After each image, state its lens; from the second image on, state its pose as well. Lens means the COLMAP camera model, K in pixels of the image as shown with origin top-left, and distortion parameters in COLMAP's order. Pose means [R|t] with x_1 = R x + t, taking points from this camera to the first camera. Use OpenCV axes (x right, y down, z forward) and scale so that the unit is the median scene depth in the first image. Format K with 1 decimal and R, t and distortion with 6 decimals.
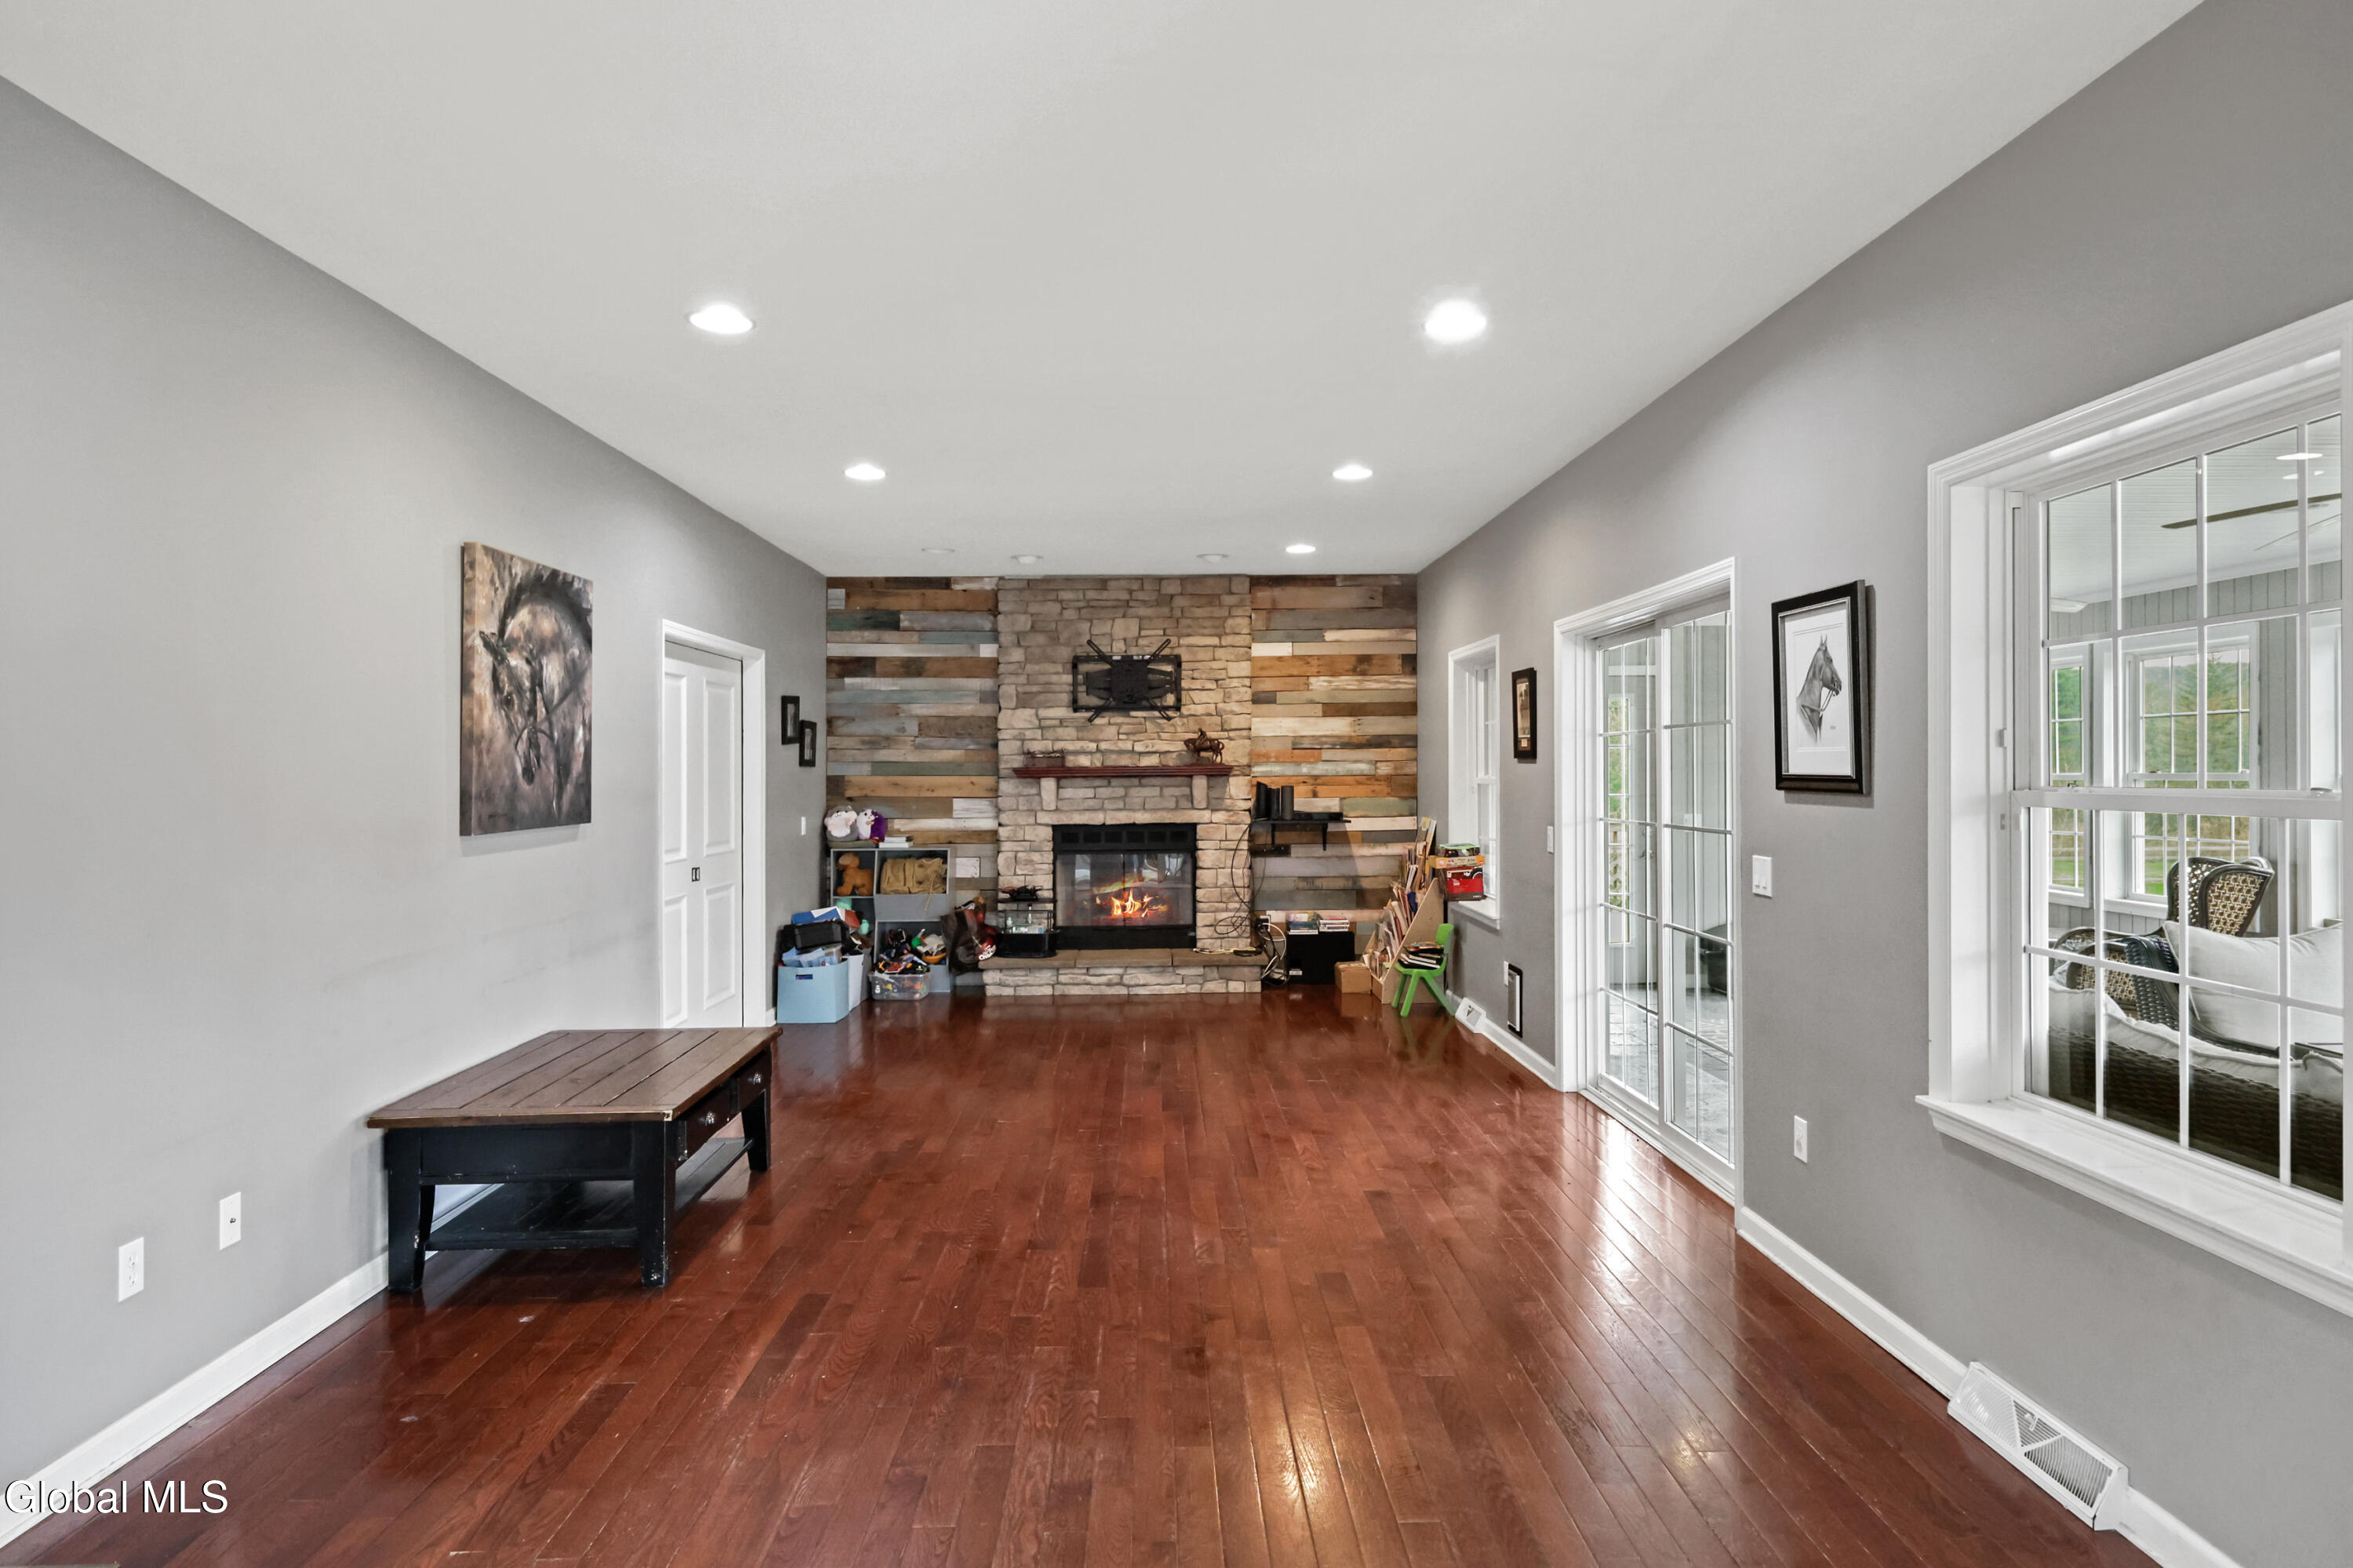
lens RADIAL K [[1419.6, 0, 1180.5], [0, 1419.6, 791.3], [0, 0, 1]] dist [-0.000027, -0.000477]
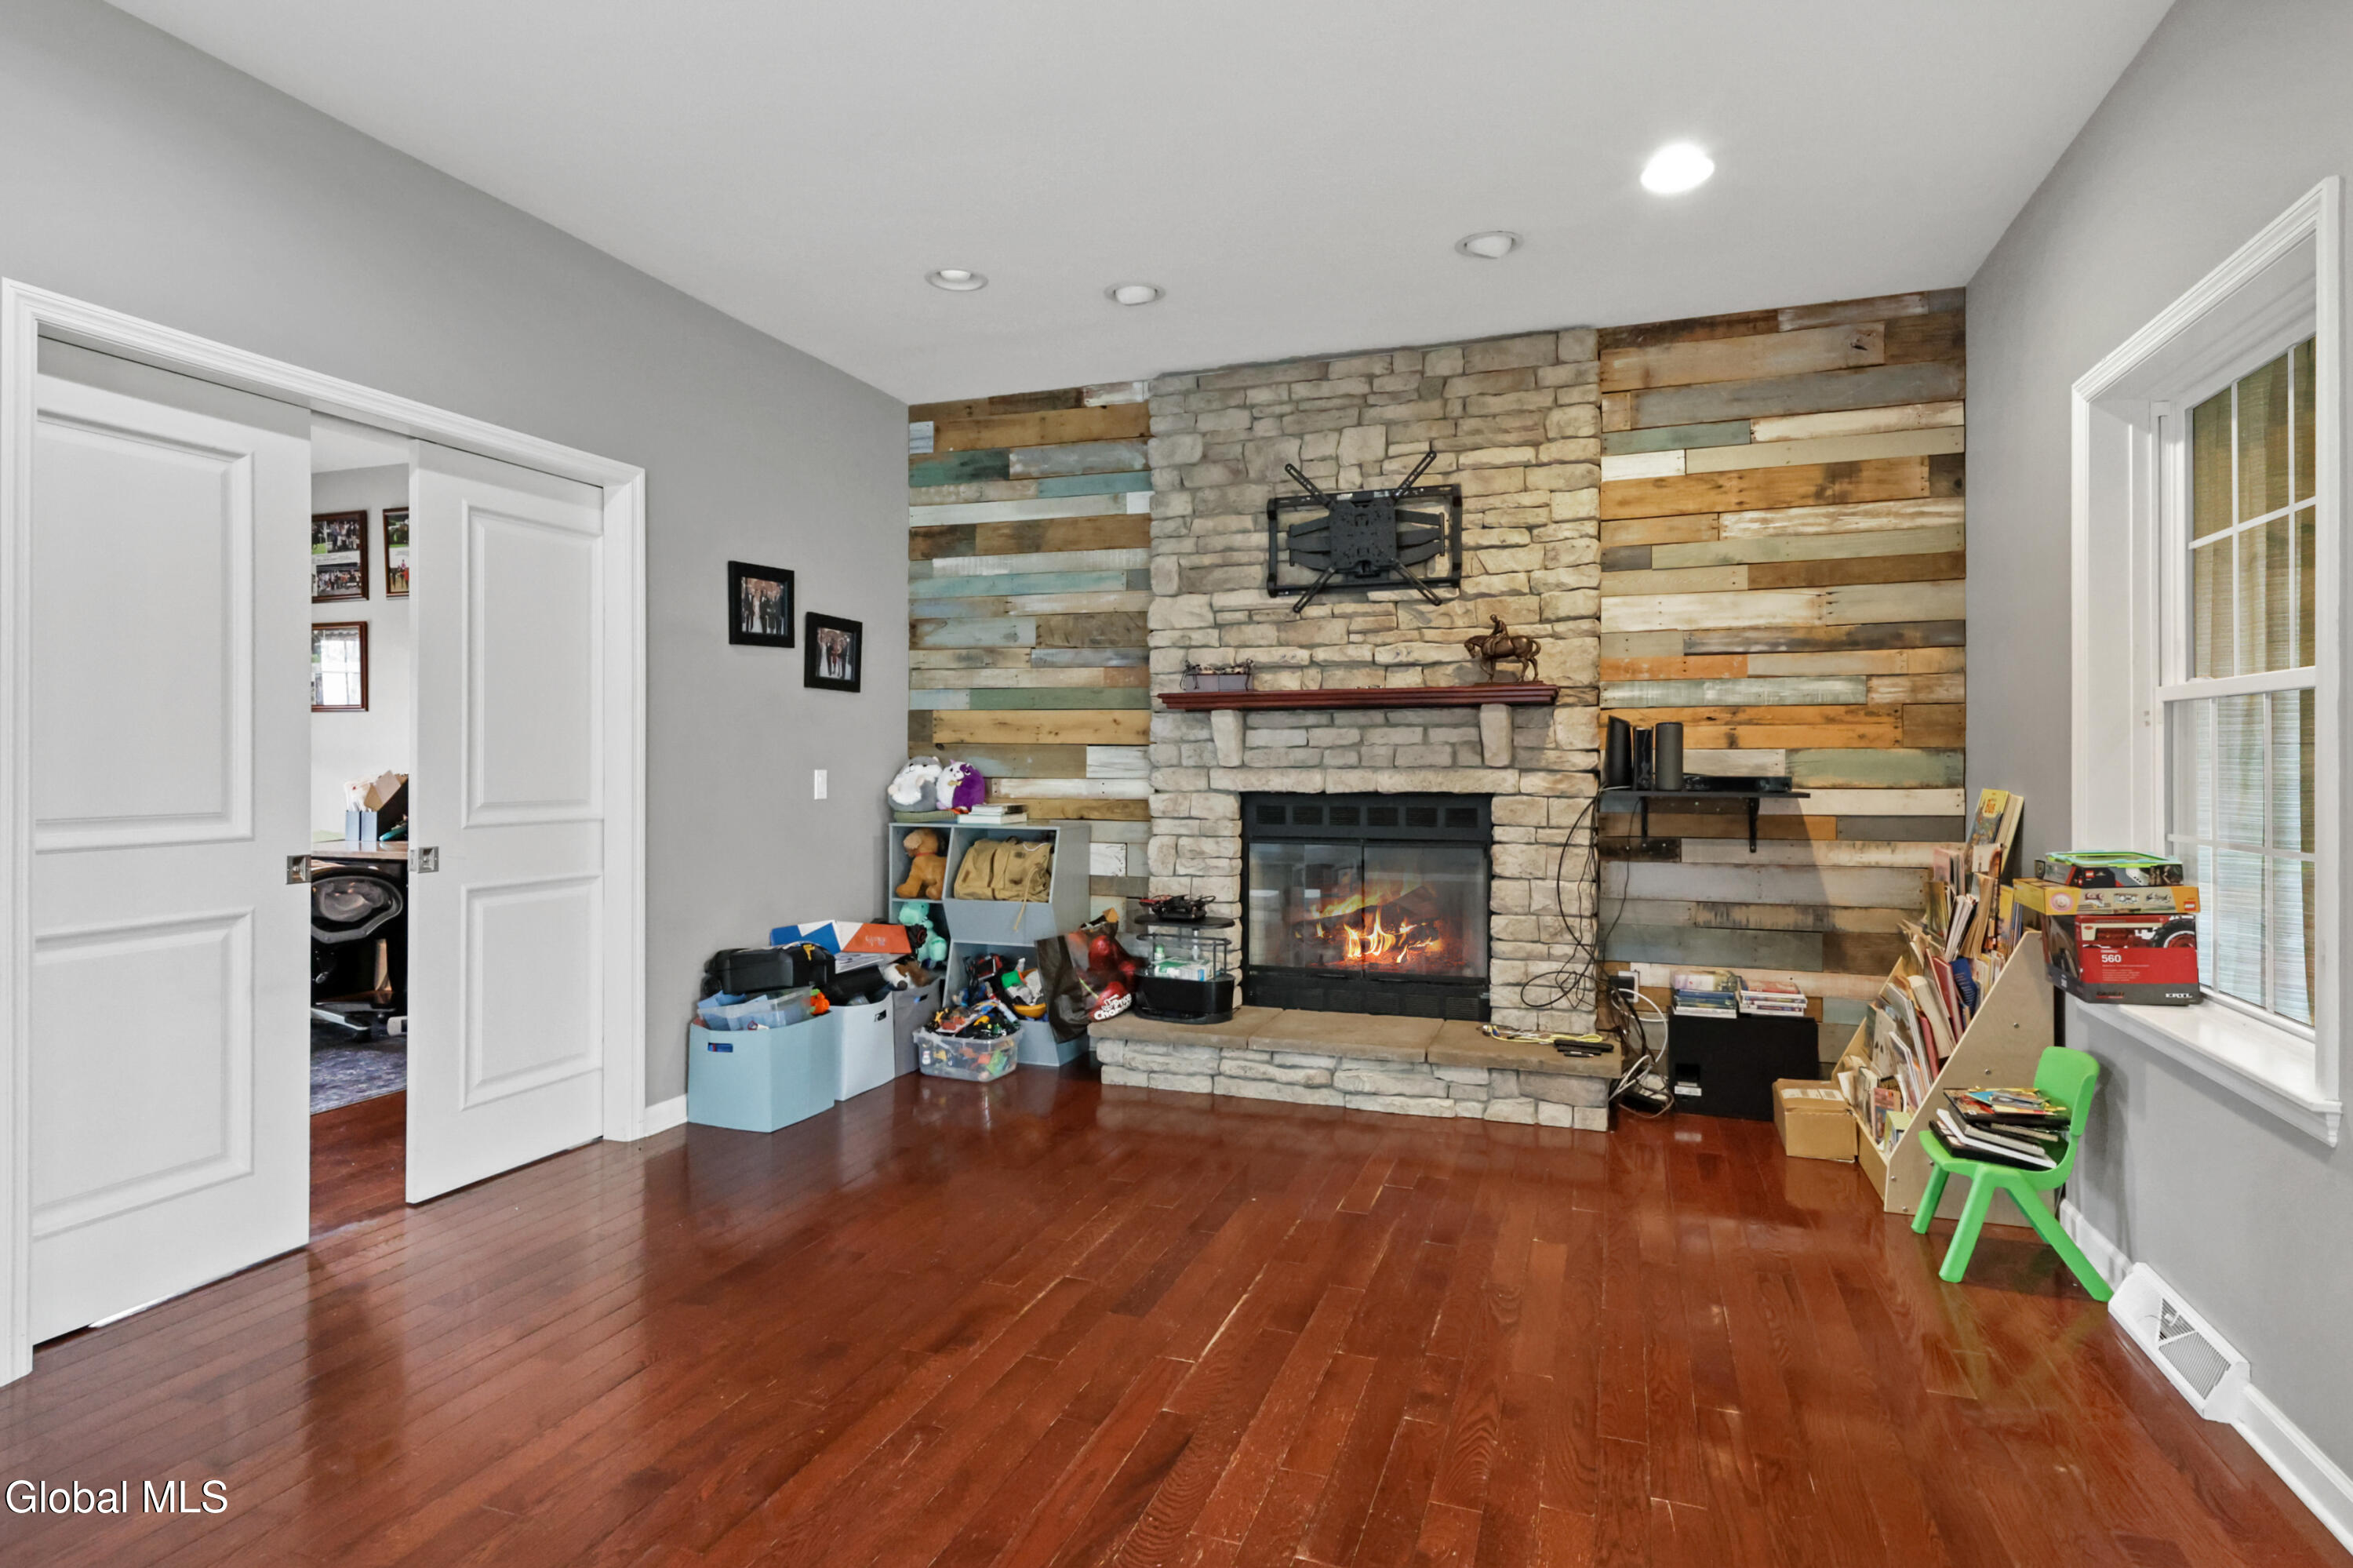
lens RADIAL K [[1206.5, 0, 1179.5], [0, 1206.5, 752.6], [0, 0, 1]] dist [0.003064, 0.000280]
pose [[0.930348, 0.005836, -0.366632, 0.070788], [-0.013287, 0.999753, -0.017802, 0.016807], [0.366438, 0.021434, 0.930196, 0.535669]]
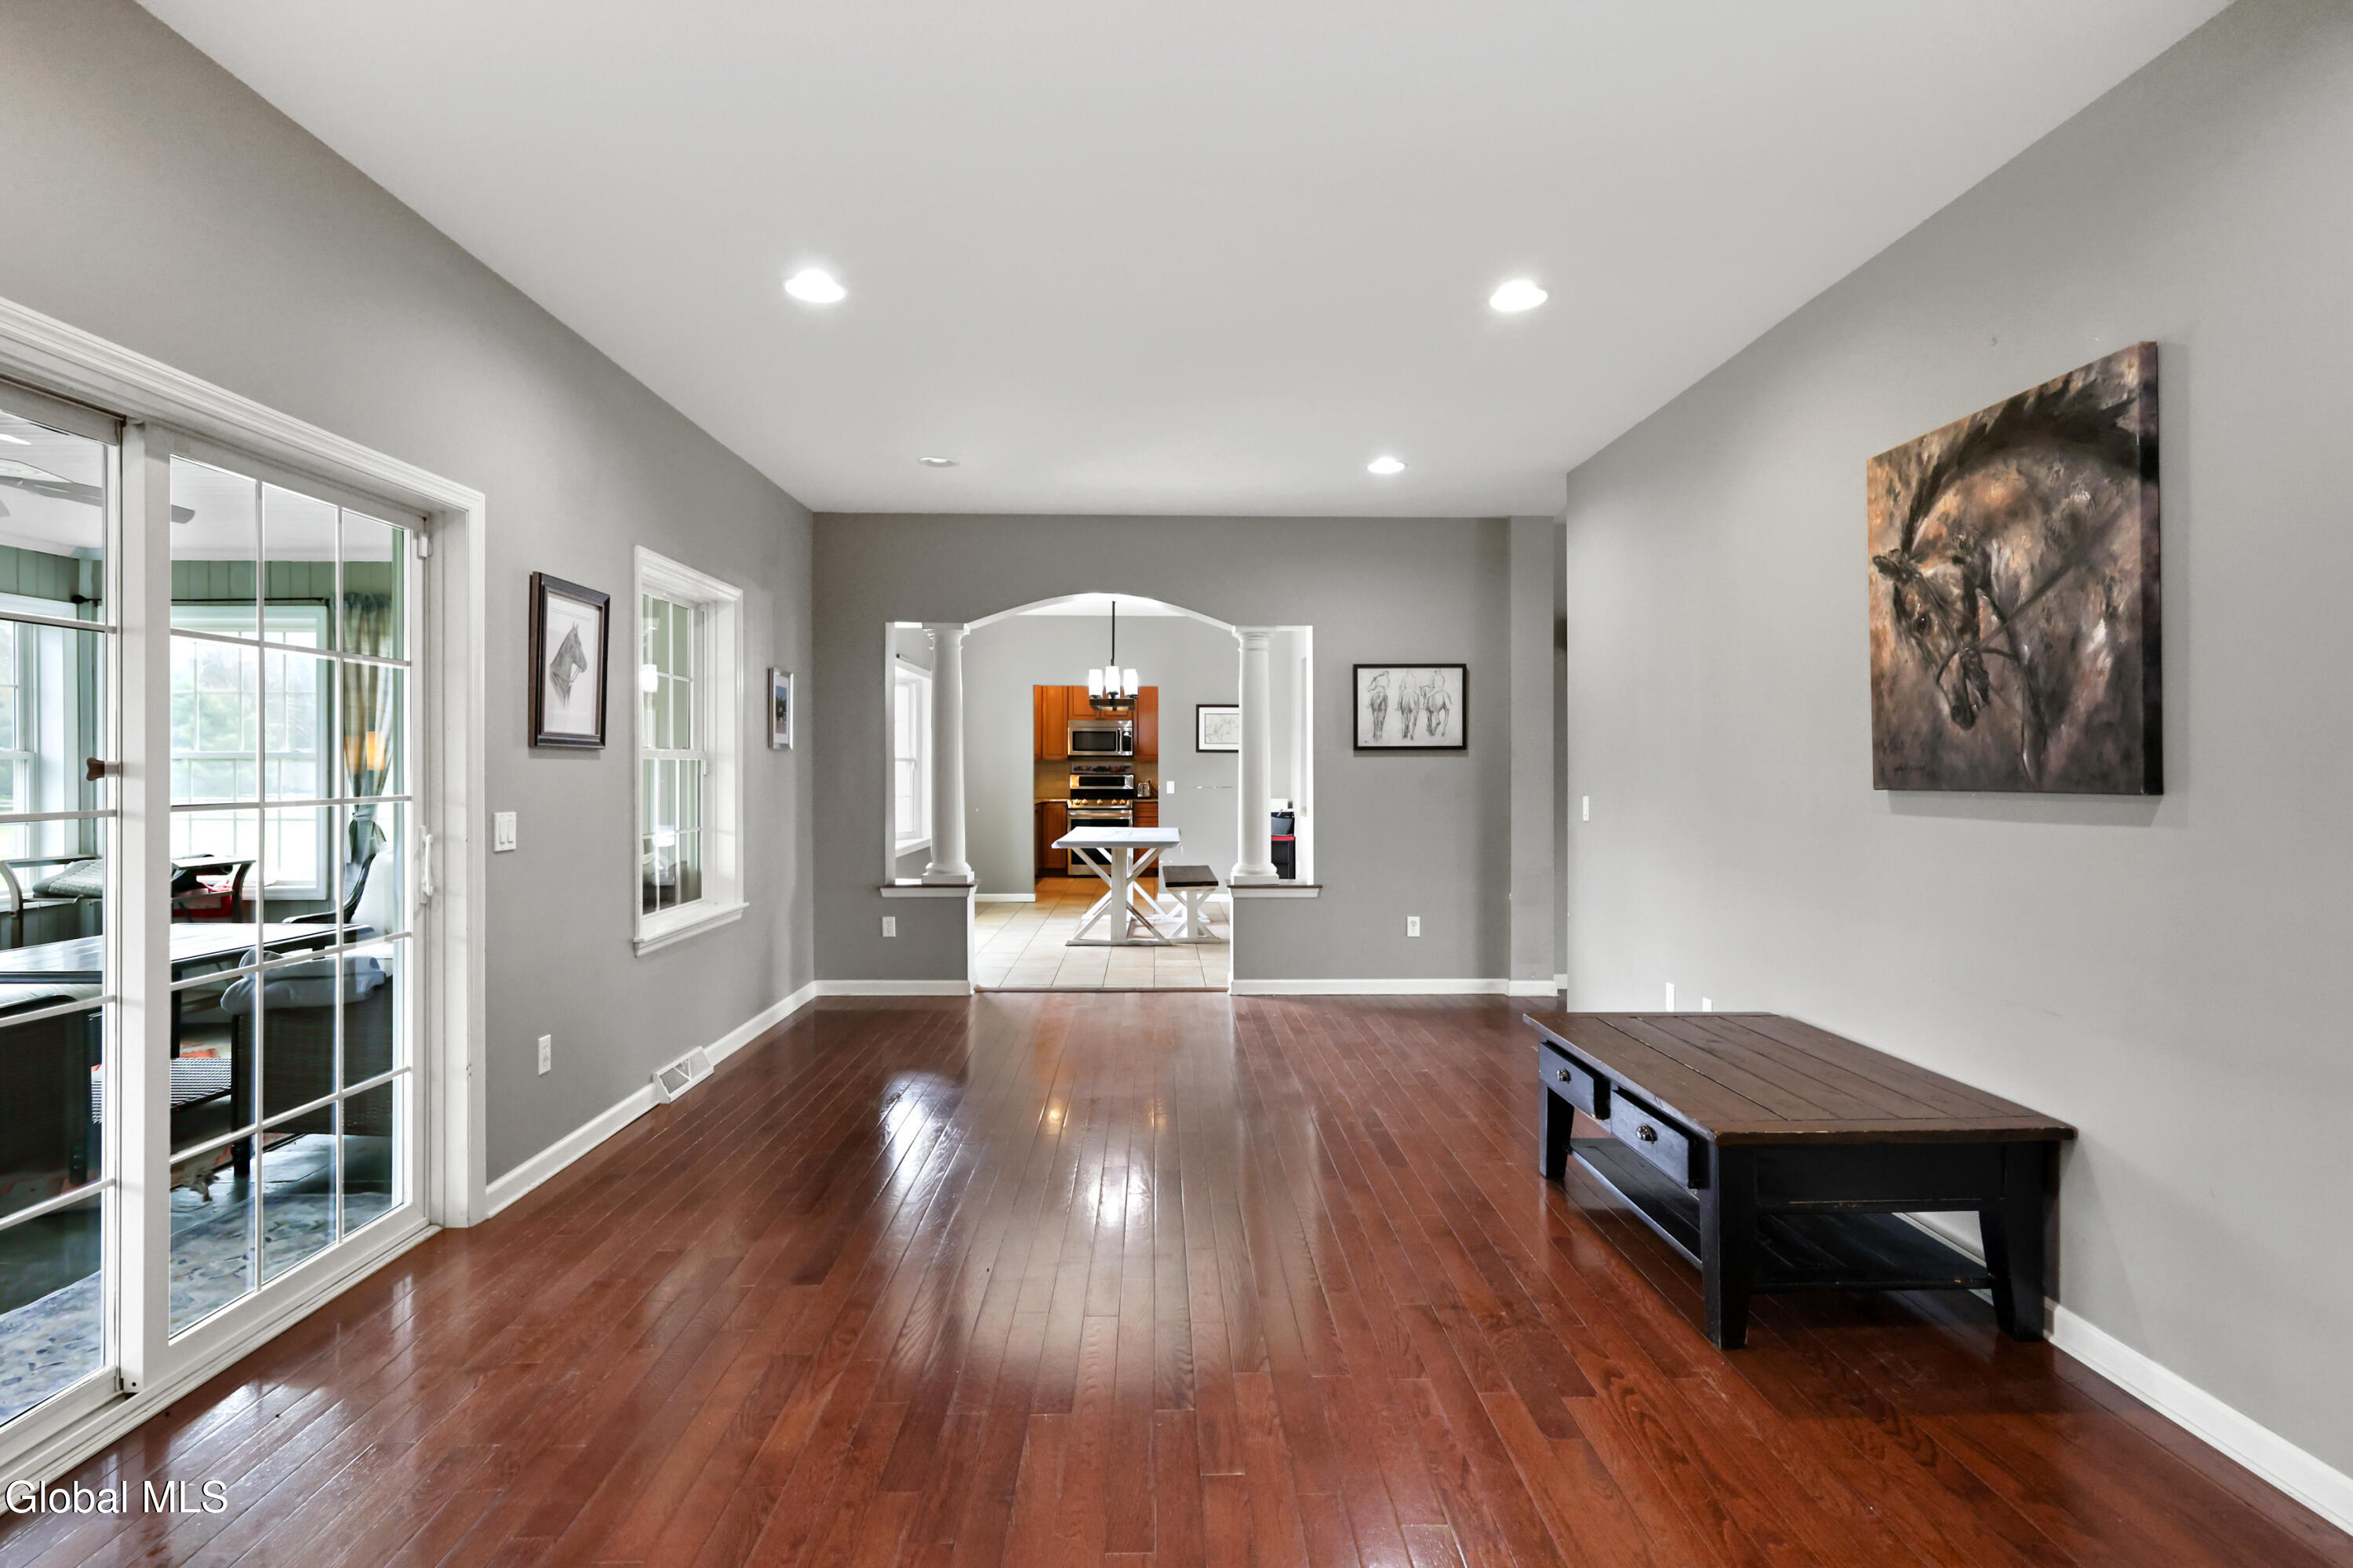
lens RADIAL K [[1206.5, 0, 1190.9], [0, 1206.5, 743.5], [0, 0, 1]] dist [0.003064, 0.000280]
pose [[-0.999911, 0.005659, -0.012082, -0.030557], [0.005697, 0.999979, -0.003116, 0.001219], [0.012064, -0.003185, -0.999922, 0.856725]]
